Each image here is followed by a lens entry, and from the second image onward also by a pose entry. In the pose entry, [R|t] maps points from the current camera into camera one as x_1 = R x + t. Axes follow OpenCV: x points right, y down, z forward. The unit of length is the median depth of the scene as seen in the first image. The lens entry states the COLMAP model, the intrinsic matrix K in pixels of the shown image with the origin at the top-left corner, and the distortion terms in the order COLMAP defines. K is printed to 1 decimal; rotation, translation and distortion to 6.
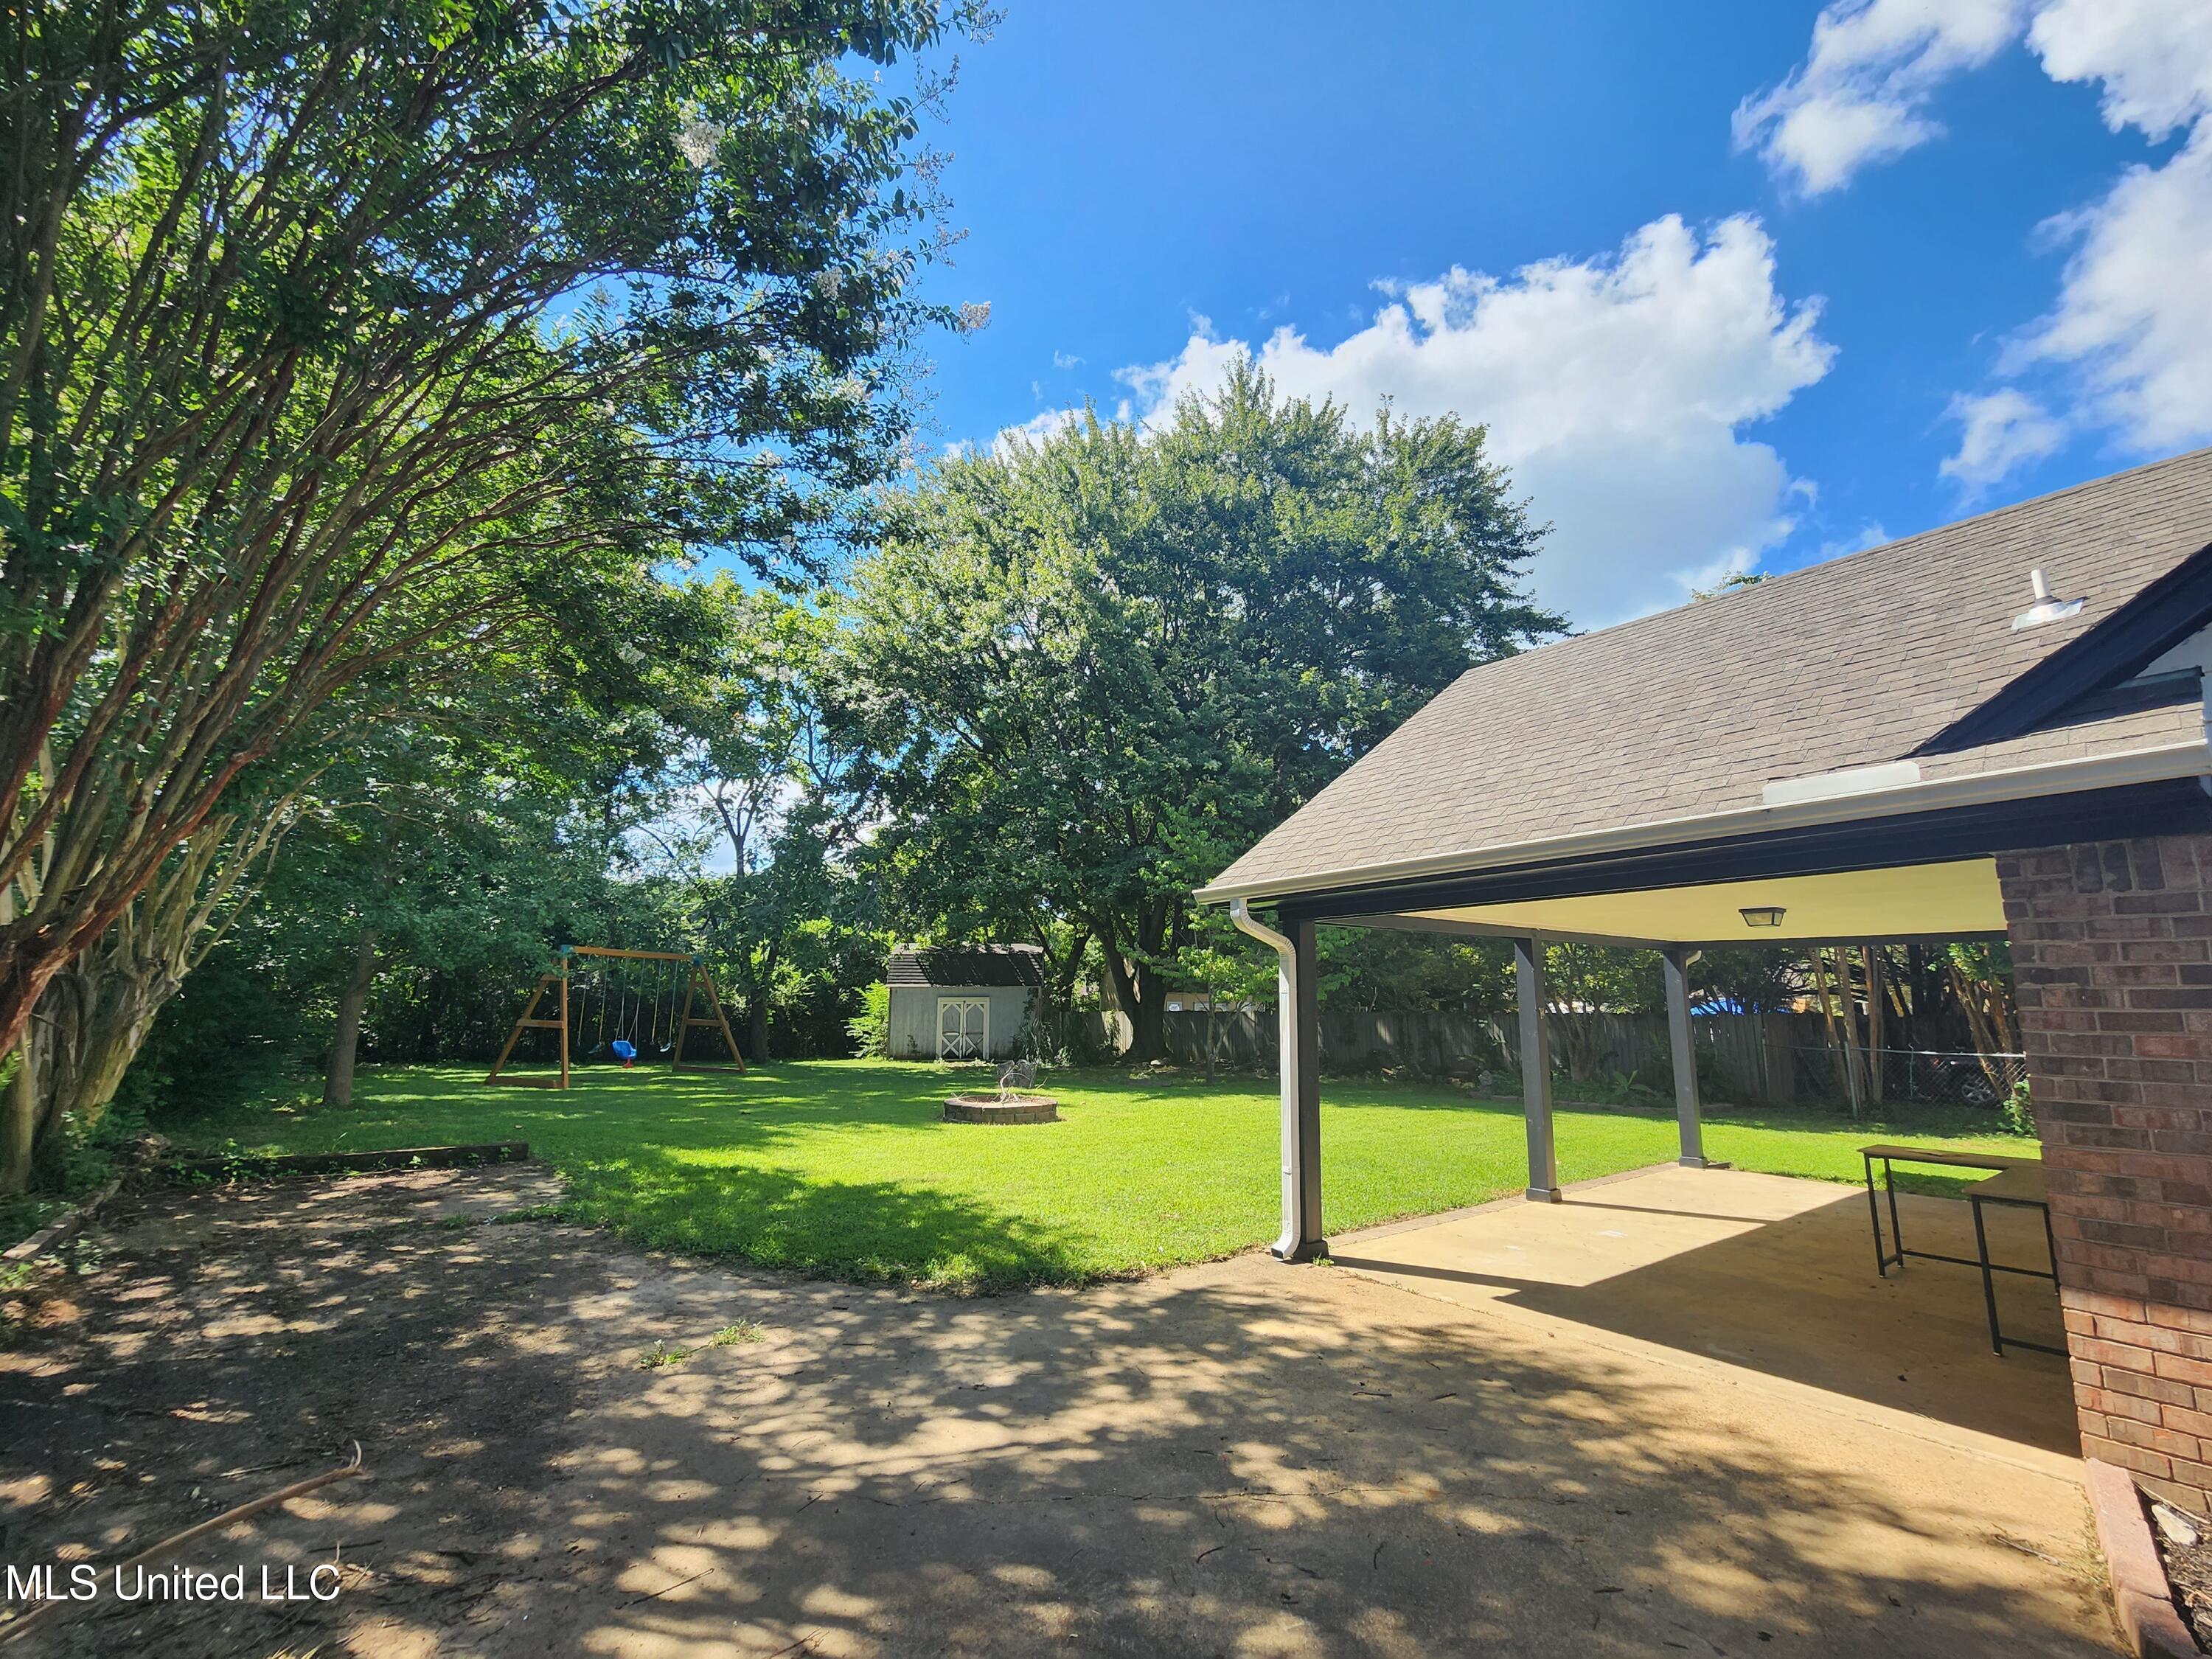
lens RADIAL K [[923.0, 0, 1105.7], [0, 923.0, 827.8], [0, 0, 1]] dist [0.002476, -0.000845]
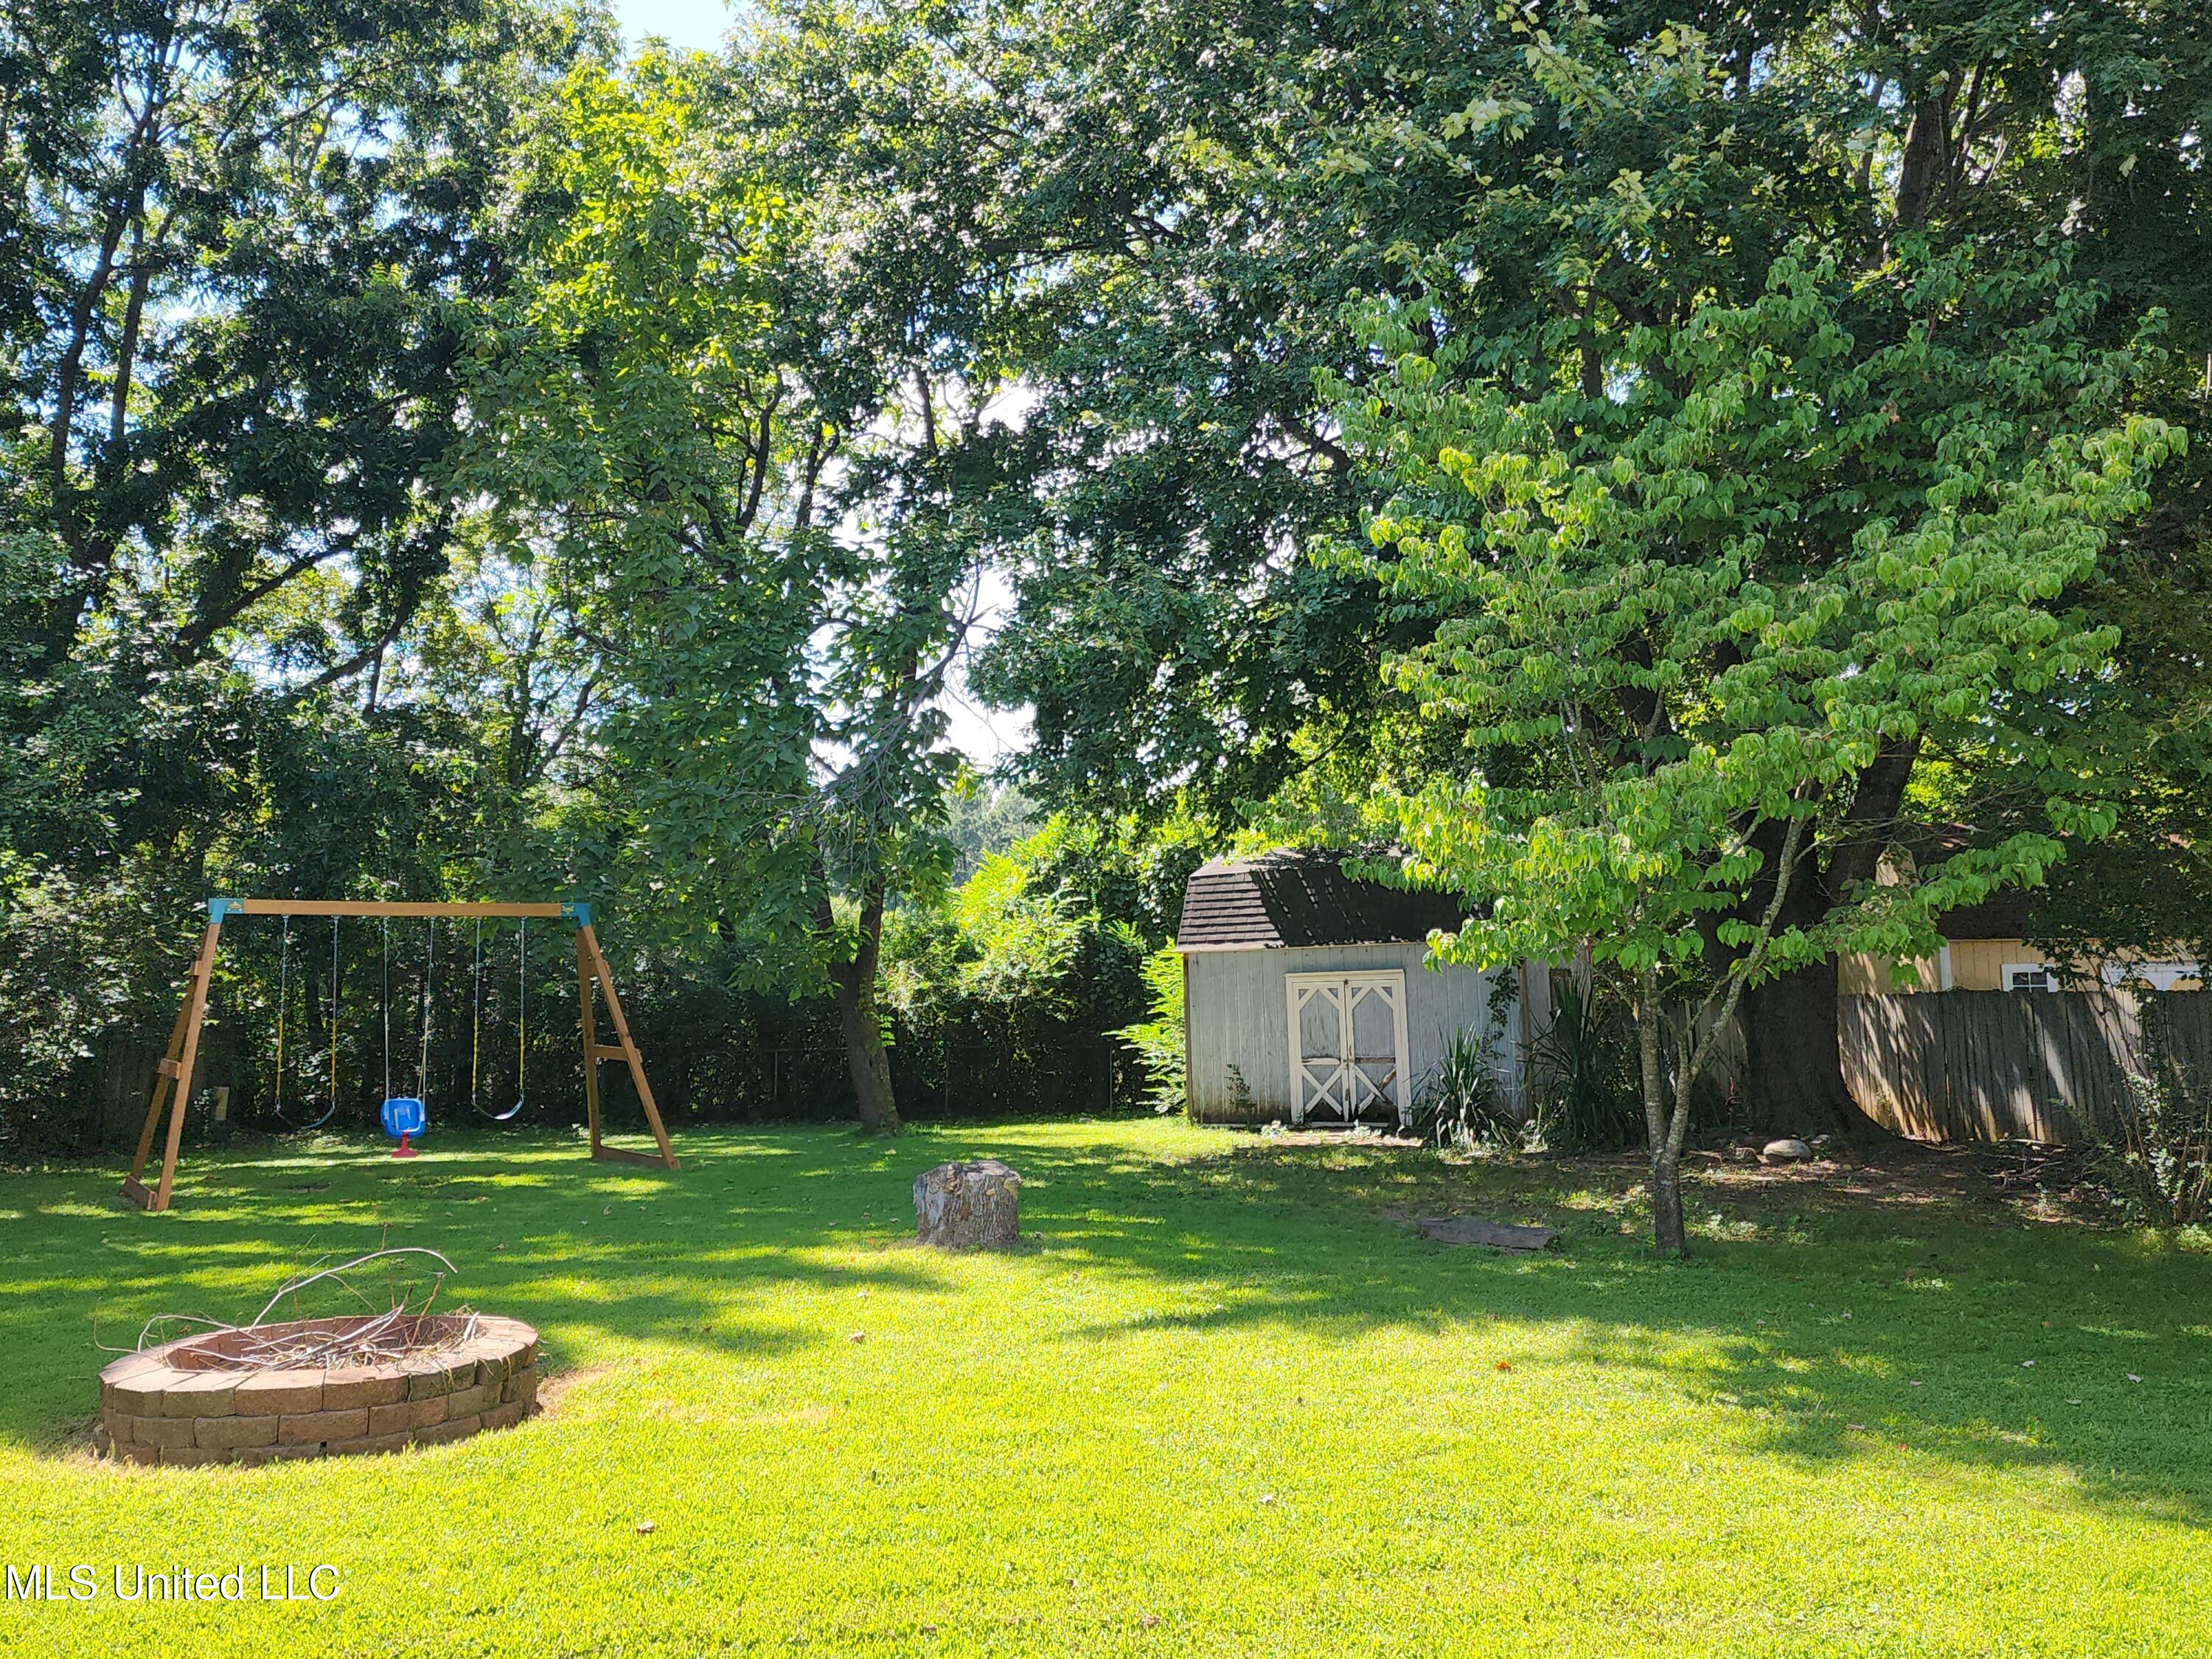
lens RADIAL K [[1803.7, 0, 1090.9], [0, 1803.7, 820.3], [0, 0, 1]] dist [0.074378, -0.061752]
pose [[0.848942, -0.079358, -0.522493, 0.170819], [0.130200, 0.989594, 0.061246, 0.056401], [0.512196, -0.120023, 0.850441, 0.284691]]
